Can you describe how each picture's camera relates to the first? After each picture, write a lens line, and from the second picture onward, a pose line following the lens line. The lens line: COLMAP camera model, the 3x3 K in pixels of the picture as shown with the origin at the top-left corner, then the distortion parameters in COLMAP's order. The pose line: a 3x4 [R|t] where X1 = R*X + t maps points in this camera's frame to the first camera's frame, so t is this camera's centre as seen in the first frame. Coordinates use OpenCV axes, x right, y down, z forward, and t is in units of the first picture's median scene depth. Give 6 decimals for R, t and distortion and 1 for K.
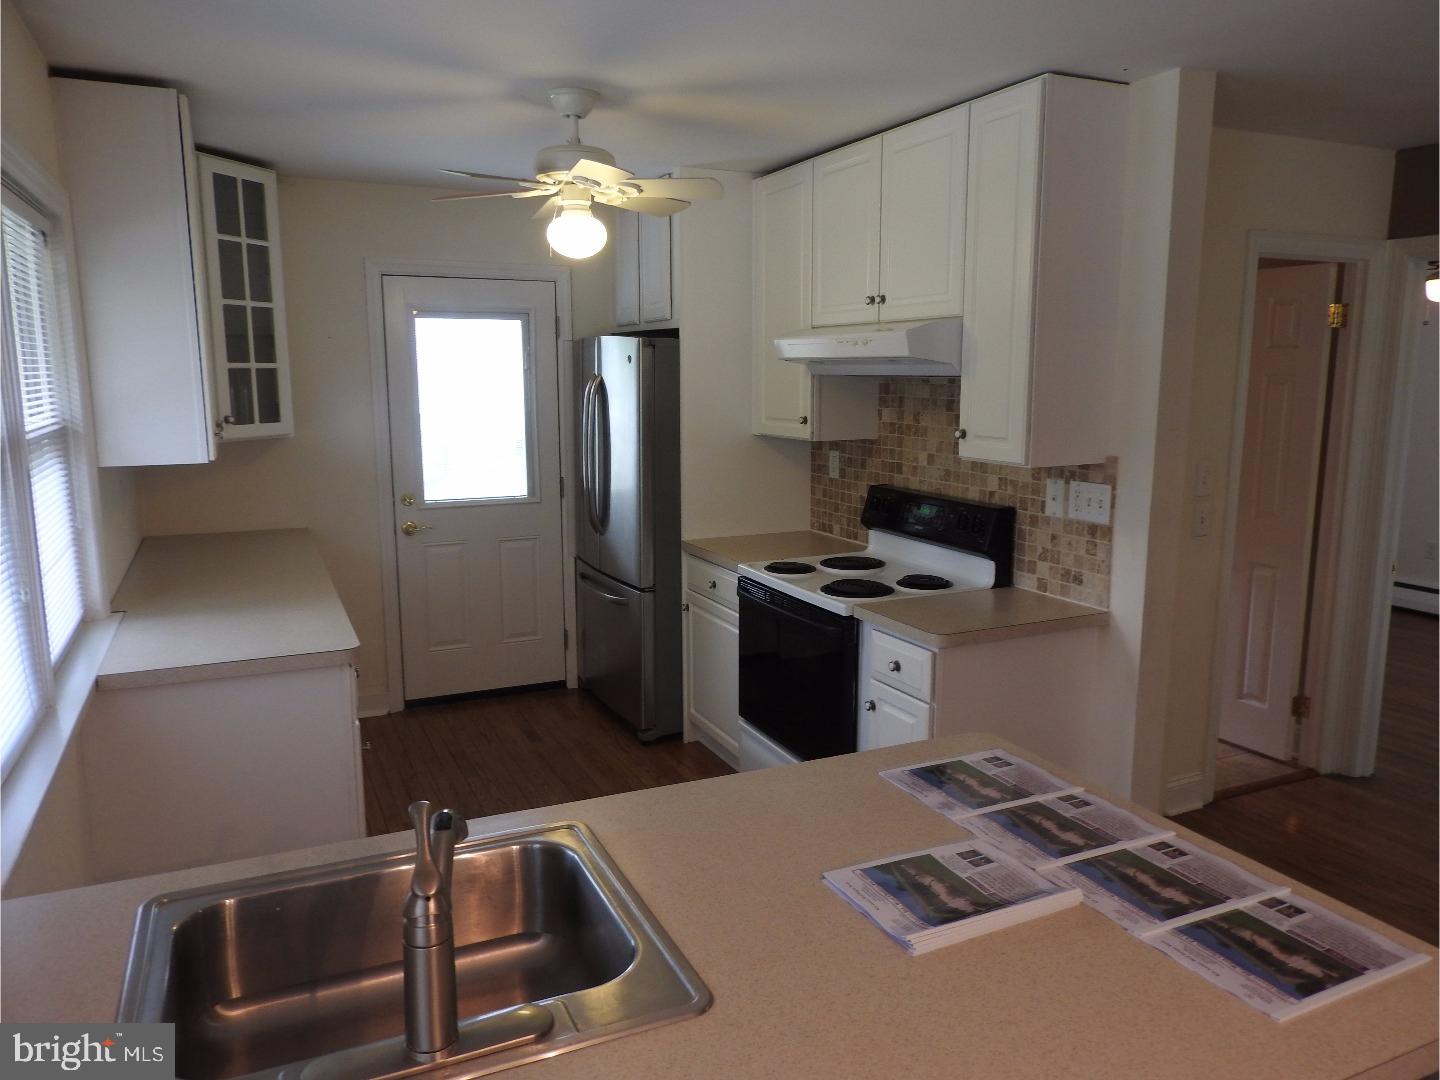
lens RADIAL K [[1031.2, 0, 722.1], [0, 1031.2, 543.5], [0, 0, 1]] dist [-0.000175, 0.003443]
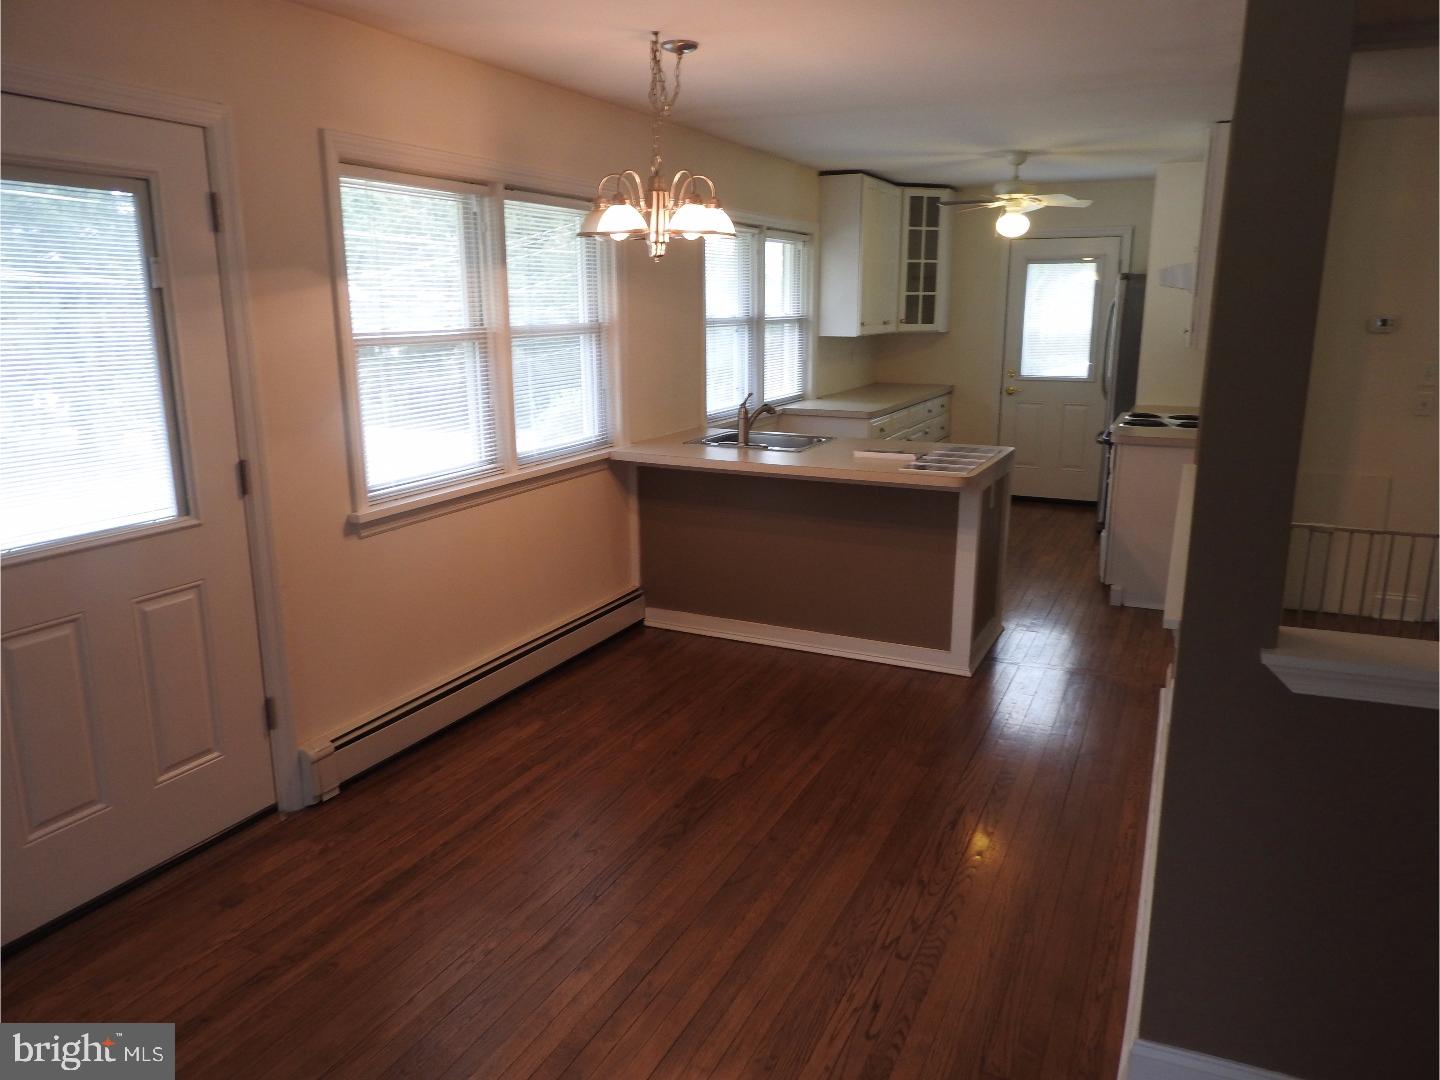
lens RADIAL K [[1031.2, 0, 718.9], [0, 1031.2, 541.4], [0, 0, 1]] dist [-0.000175, 0.003443]
pose [[0.645923, 0.170819, -0.744046, 0.809125], [-0.122837, 0.985200, 0.119545, 0.100231], [0.753455, 0.014180, 0.657346, -0.547095]]
